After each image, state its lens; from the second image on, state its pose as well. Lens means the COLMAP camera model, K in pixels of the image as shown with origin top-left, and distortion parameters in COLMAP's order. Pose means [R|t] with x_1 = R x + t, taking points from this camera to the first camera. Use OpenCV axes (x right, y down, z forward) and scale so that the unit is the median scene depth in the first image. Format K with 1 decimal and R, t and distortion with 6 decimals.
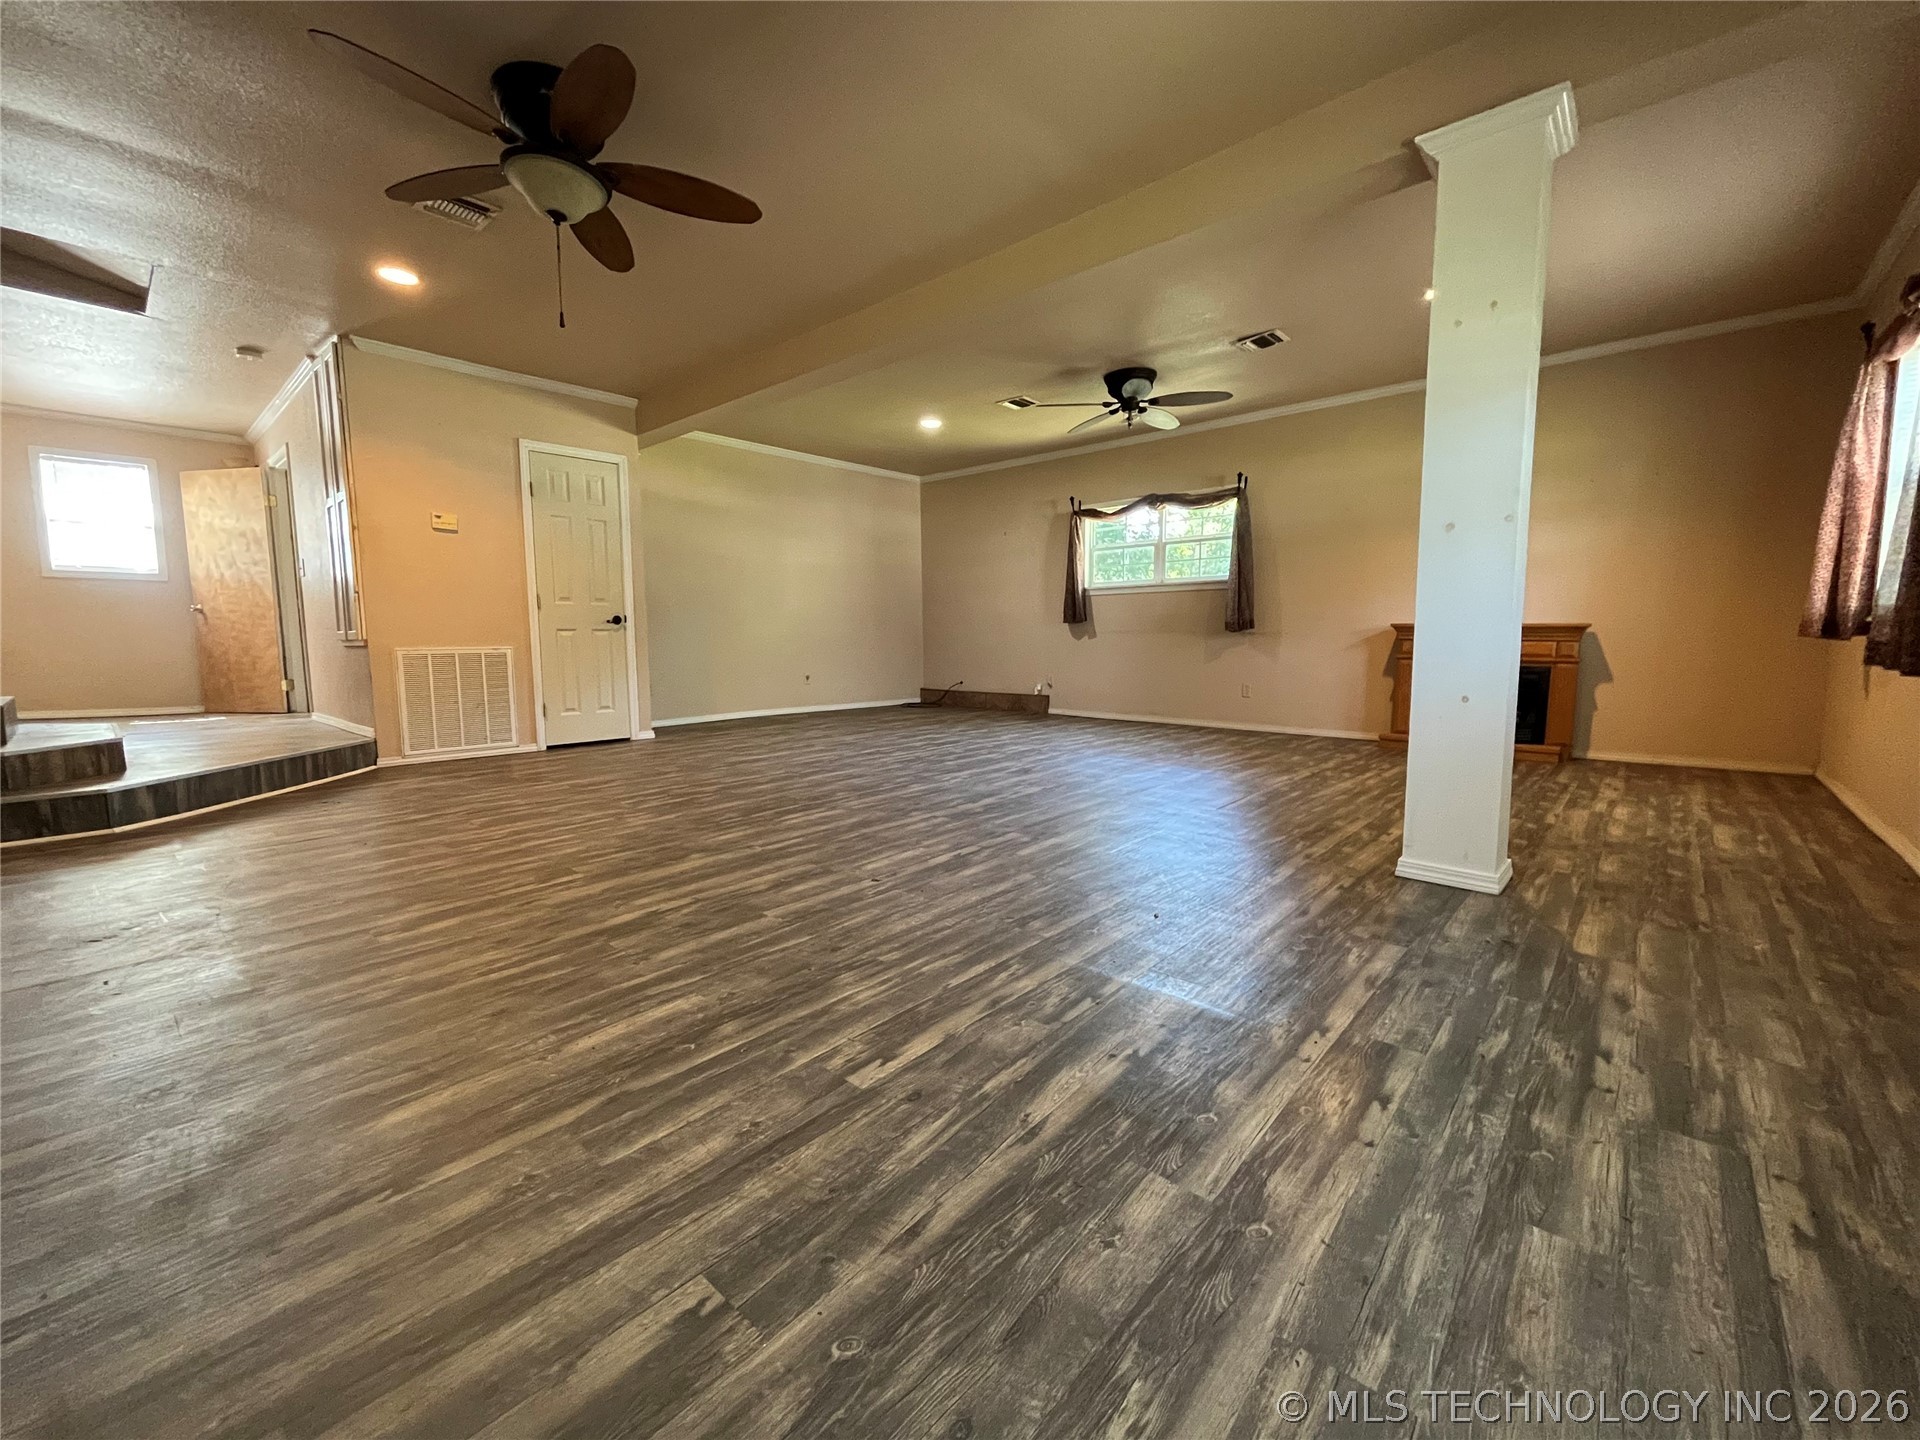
lens RADIAL K [[775.1, 0, 957.8], [0, 775.1, 717.5], [0, 0, 1]] dist [0.004407, 0.000027]
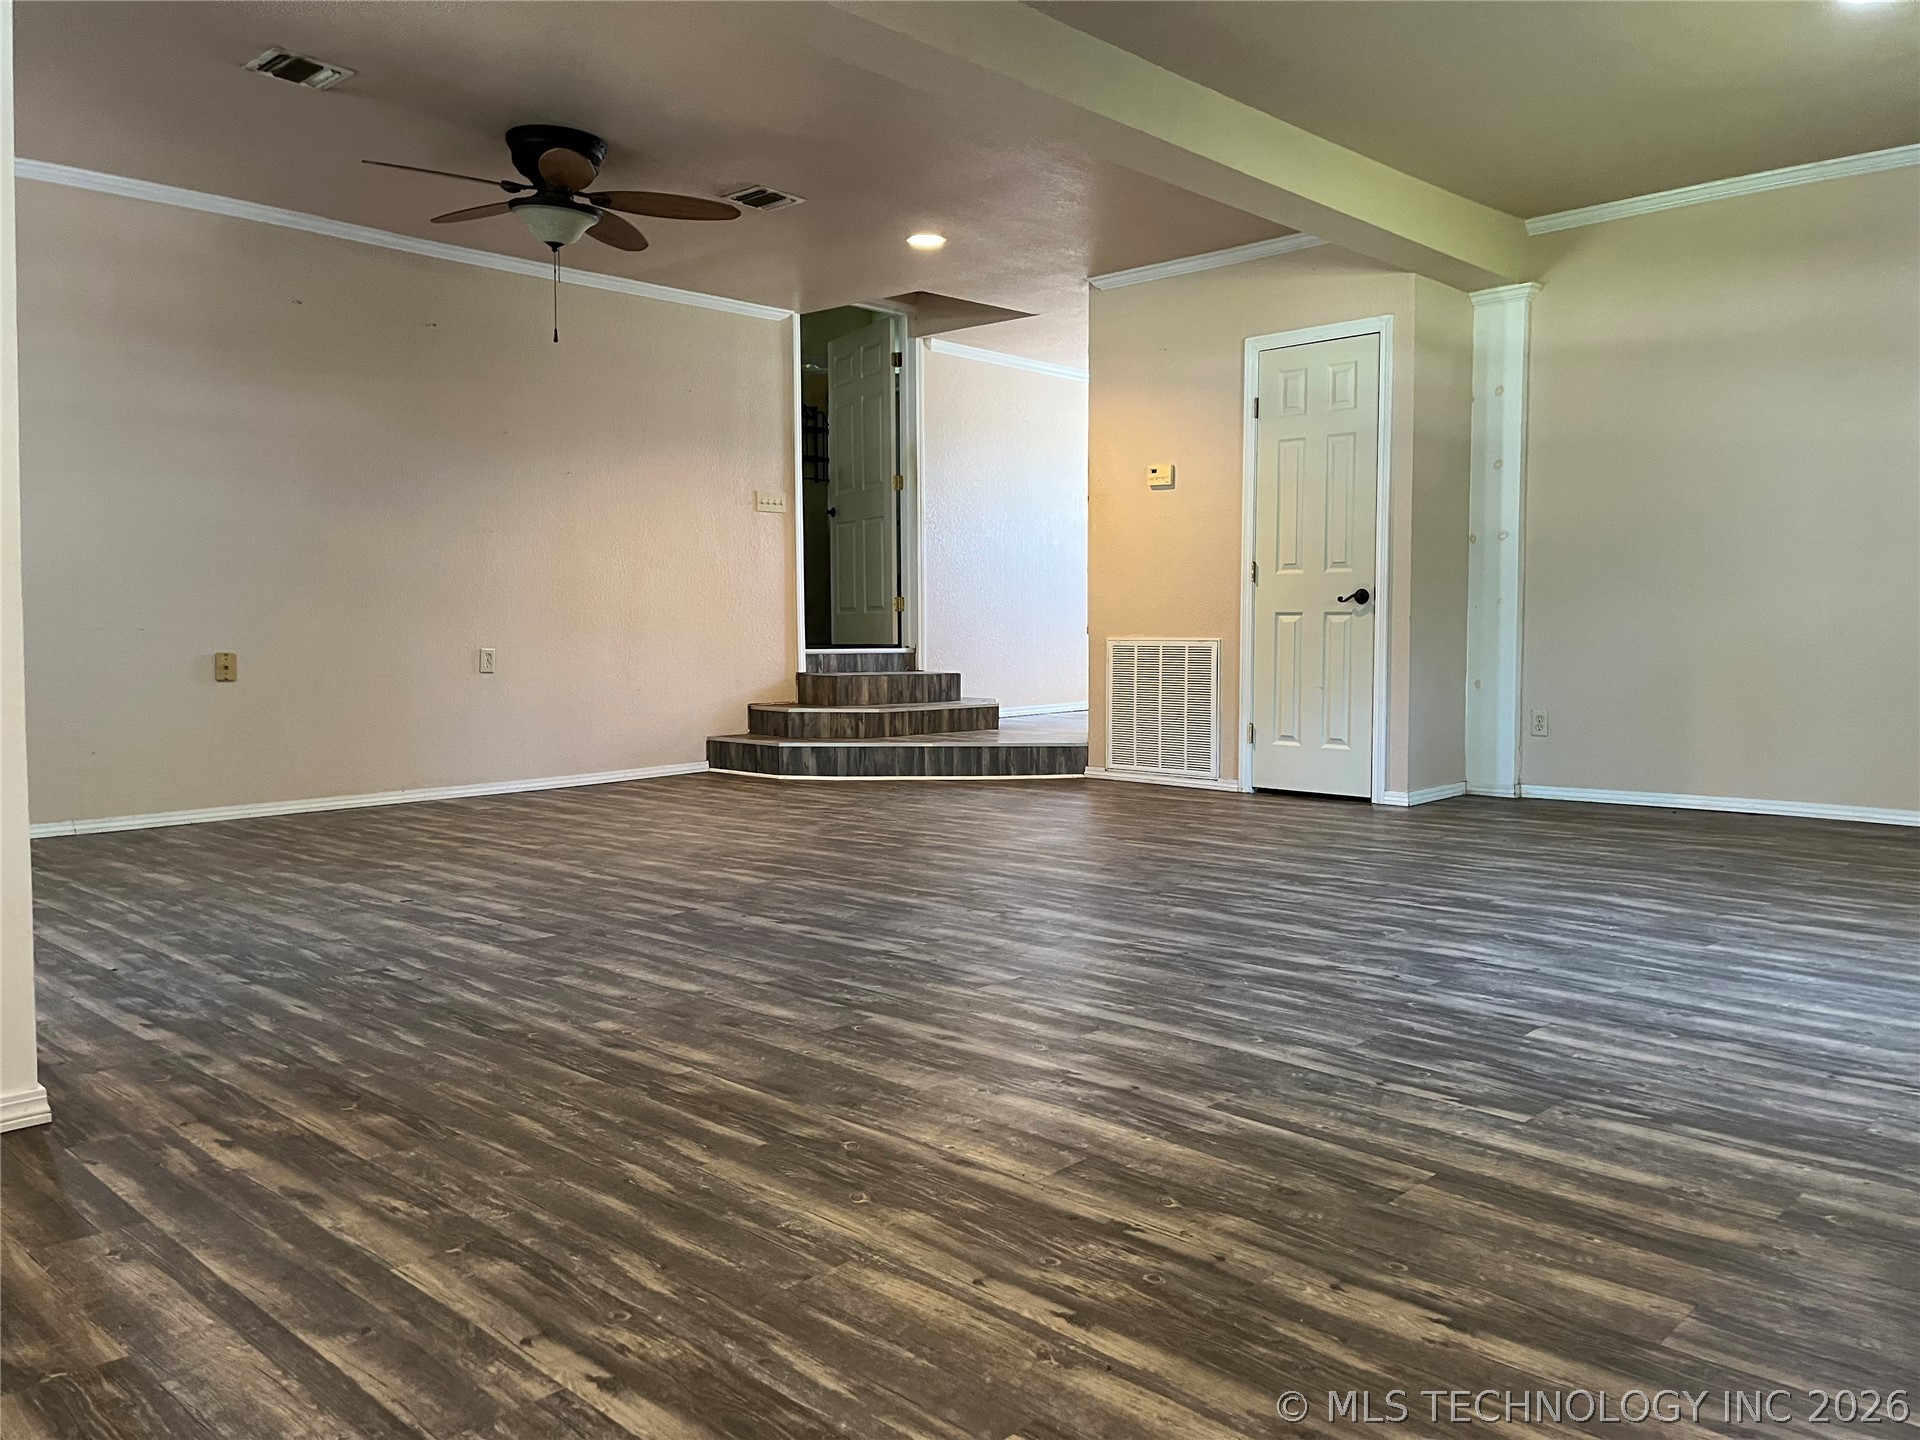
lens RADIAL K [[1483.9, 0, 959.8], [0, 1483.9, 718.9], [0, 0, 1]] dist [0.064775, -0.075656]
pose [[-0.030877, 0.067359, -0.997251, 0.786581], [-0.105324, 0.991953, 0.070263, -0.088915], [0.993958, 0.107204, -0.023534, 0.809242]]
